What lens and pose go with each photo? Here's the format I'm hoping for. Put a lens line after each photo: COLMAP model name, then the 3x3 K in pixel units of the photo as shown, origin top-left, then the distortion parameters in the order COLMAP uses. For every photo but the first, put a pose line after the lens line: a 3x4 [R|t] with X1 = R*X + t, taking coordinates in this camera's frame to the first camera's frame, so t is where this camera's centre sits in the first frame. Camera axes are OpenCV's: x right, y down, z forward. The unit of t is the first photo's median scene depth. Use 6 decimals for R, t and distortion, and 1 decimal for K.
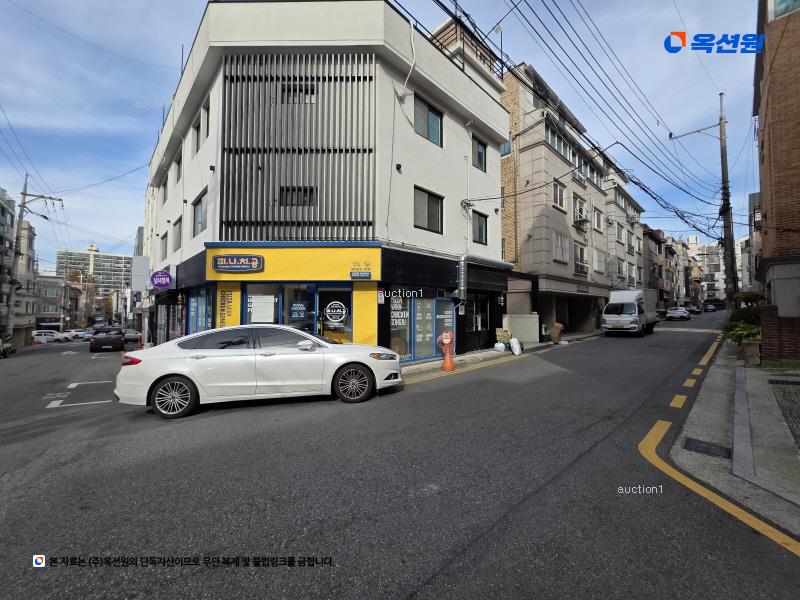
lens RADIAL K [[319.7, 0, 399.5], [0, 319.7, 298.7], [0, 0, 1]] dist [0.002841, -0.001188]
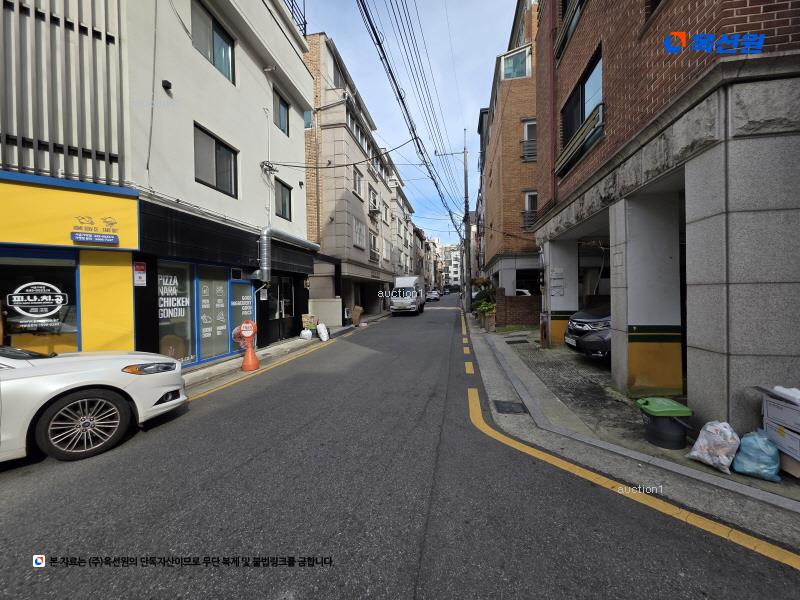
lens RADIAL K [[319.7, 0, 403.9], [0, 319.7, 298.8], [0, 0, 1]] dist [0.002841, -0.001188]
pose [[0.799492, -0.022290, 0.600263, -0.017225], [-0.004942, 0.999033, 0.043680, 0.008951], [-0.600656, -0.037888, 0.798609, 0.127172]]
